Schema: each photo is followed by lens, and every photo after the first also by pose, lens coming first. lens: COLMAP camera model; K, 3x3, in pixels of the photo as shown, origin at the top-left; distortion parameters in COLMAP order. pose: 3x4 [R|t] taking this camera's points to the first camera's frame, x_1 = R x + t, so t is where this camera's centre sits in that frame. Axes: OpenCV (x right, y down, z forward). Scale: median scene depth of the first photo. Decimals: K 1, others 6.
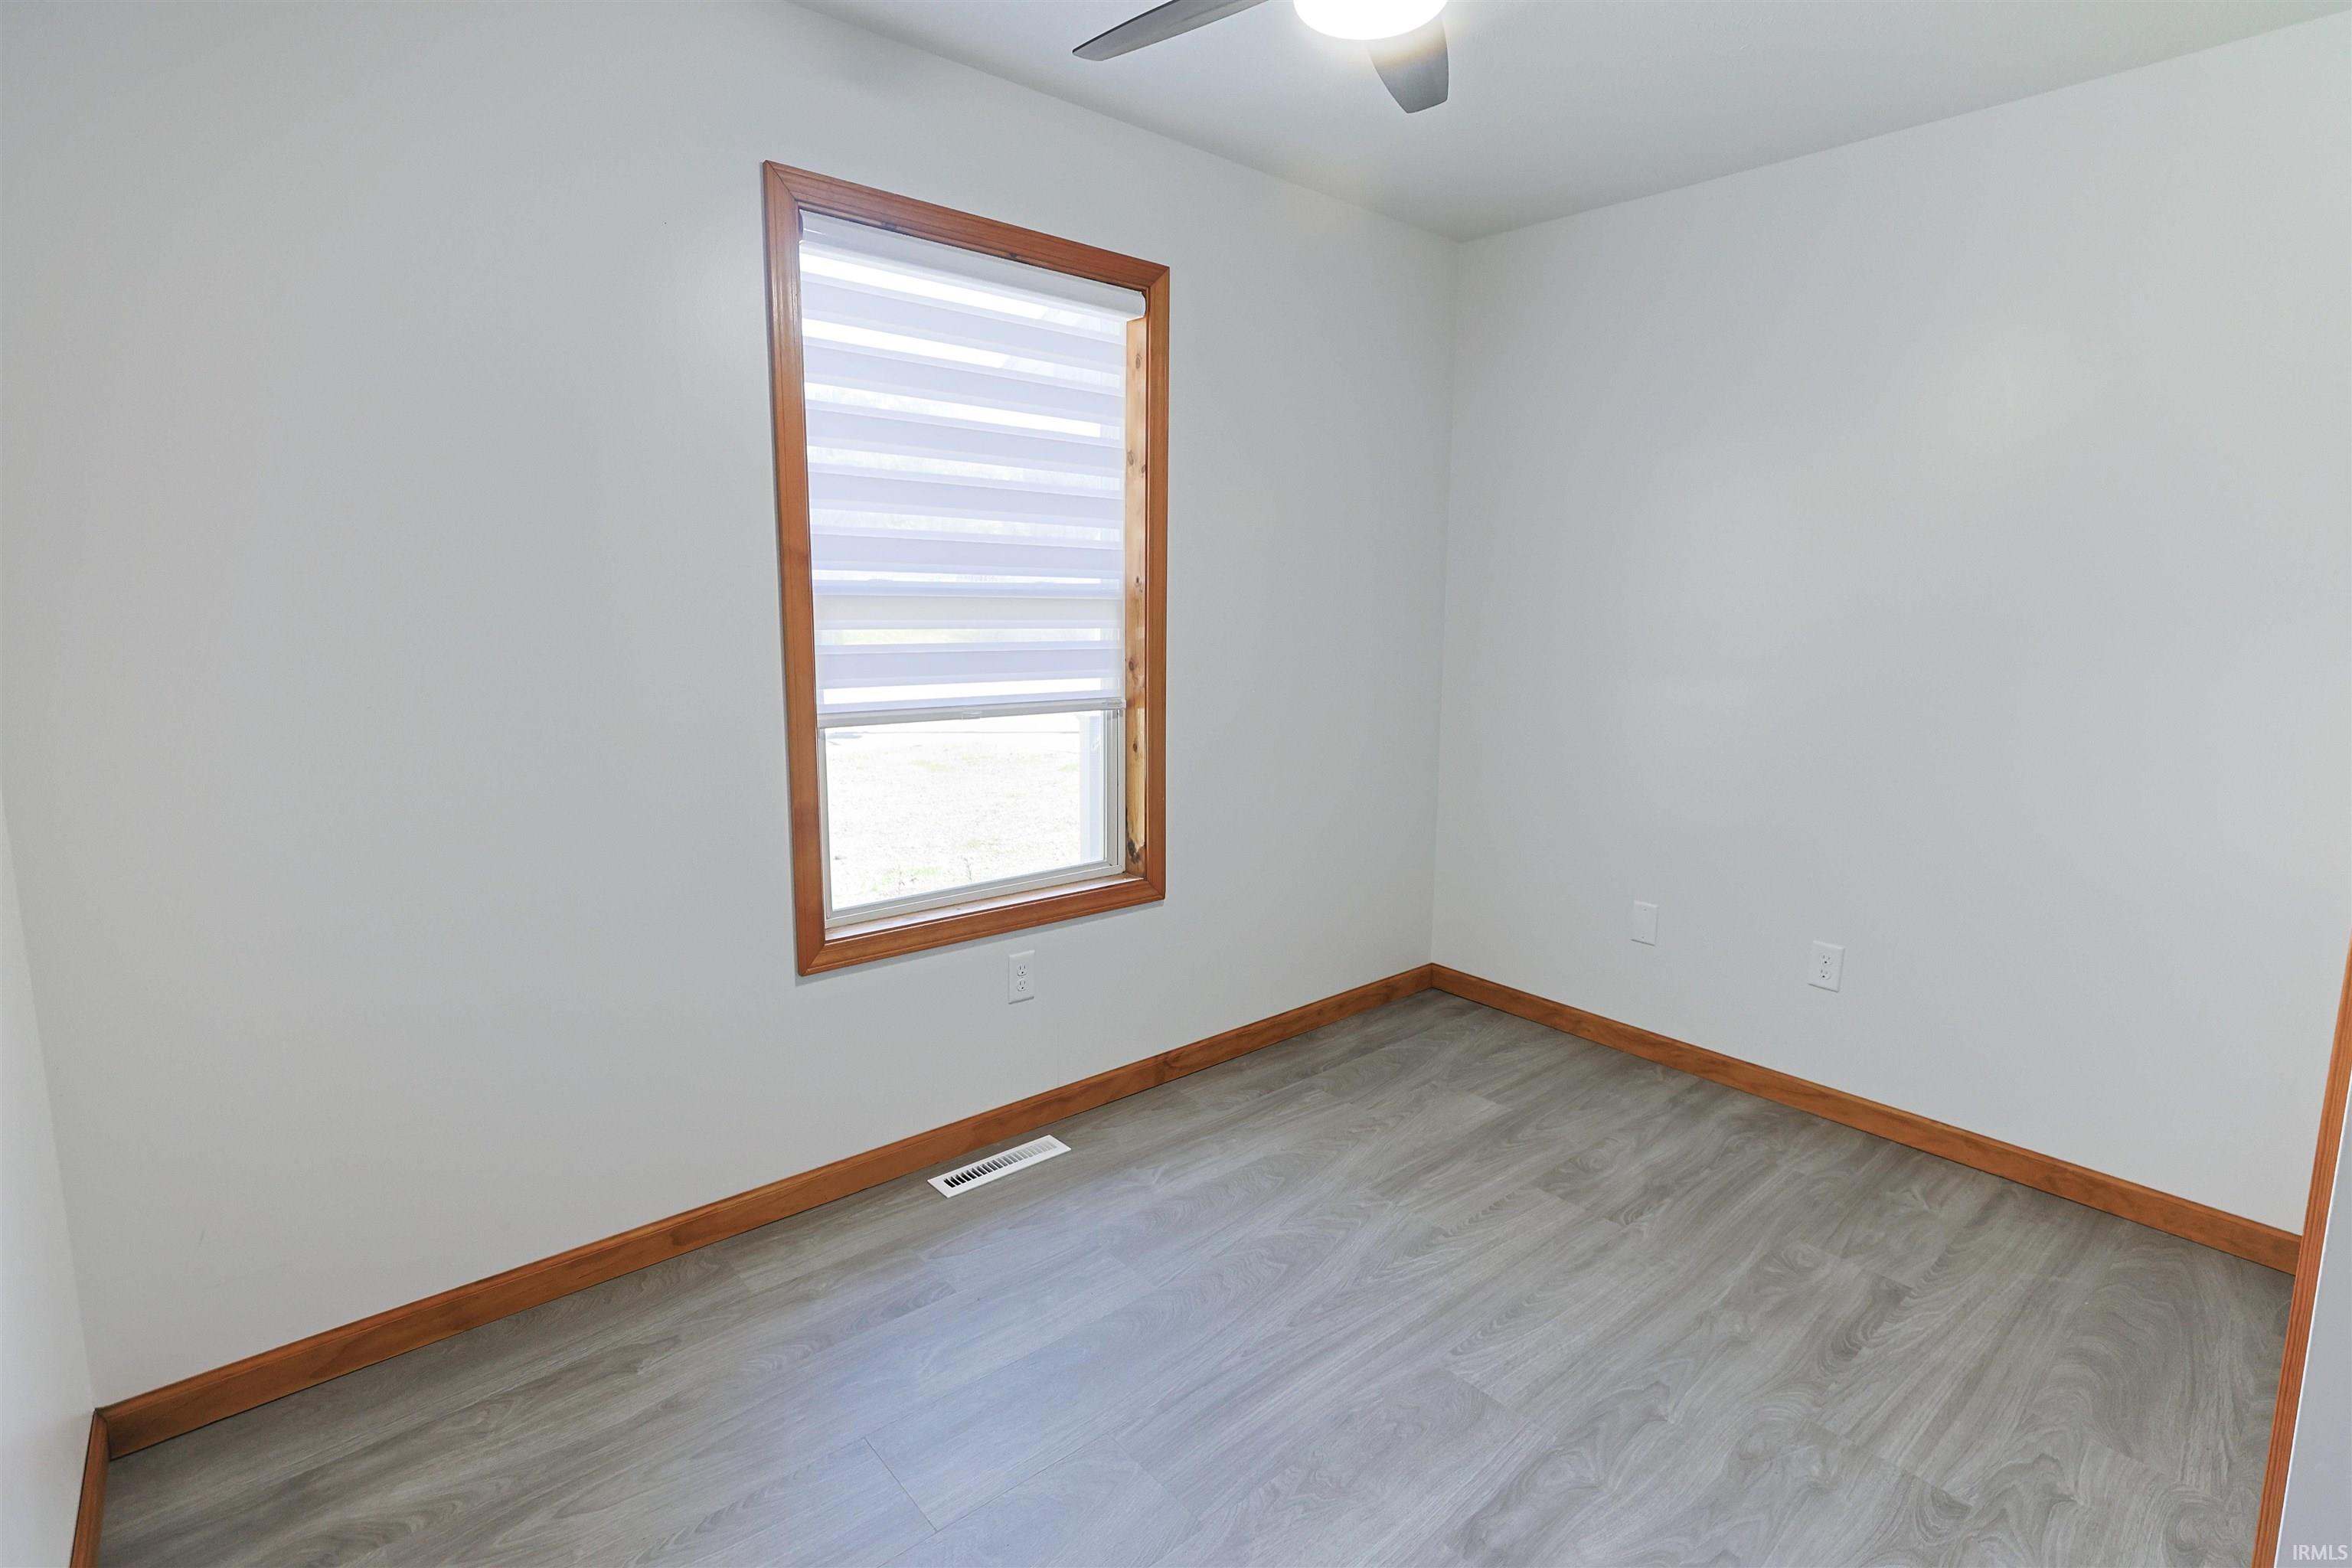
lens RADIAL K [[1127.0, 0, 1190.0], [0, 1127.0, 770.6], [0, 0, 1]] dist [-0.000111, 0.000941]
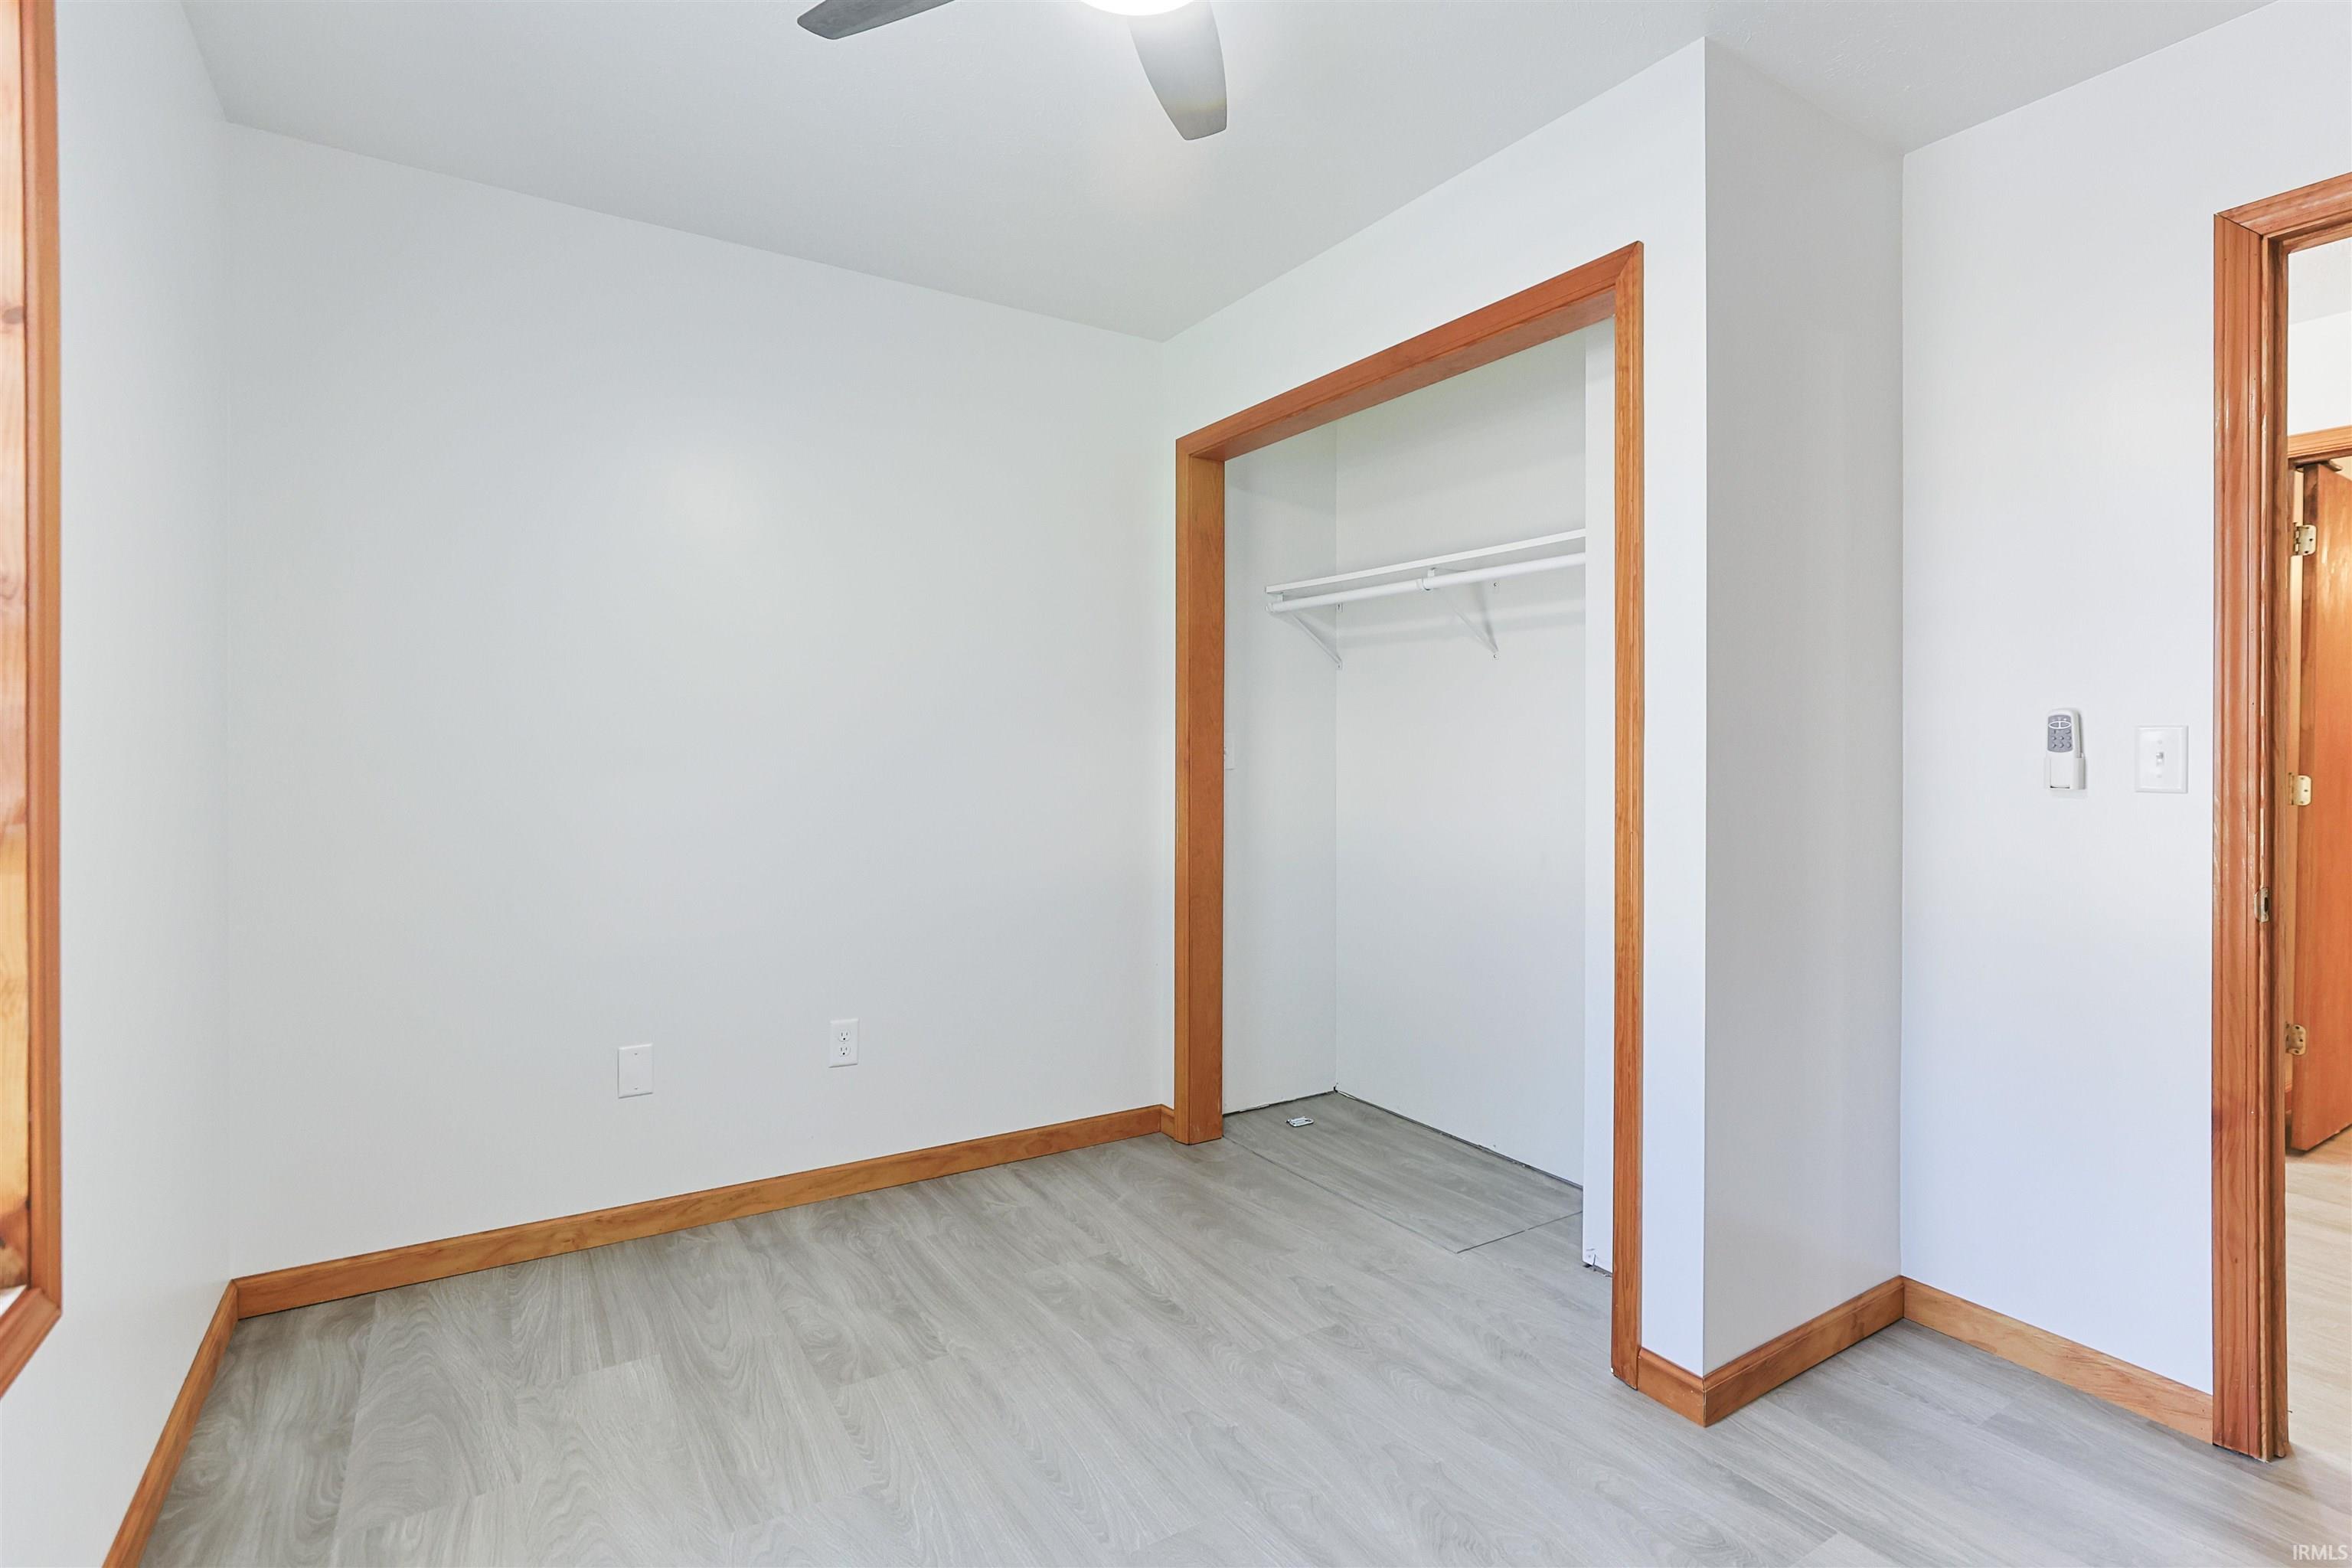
lens RADIAL K [[1127.0, 0, 1190.0], [0, 1127.0, 770.6], [0, 0, 1]] dist [-0.000111, 0.000941]
pose [[0.145202, -0.034101, 0.988814, -0.430095], [0.144955, 0.989355, 0.012834, -0.046120], [-0.978726, 0.141470, 0.148600, 0.536507]]
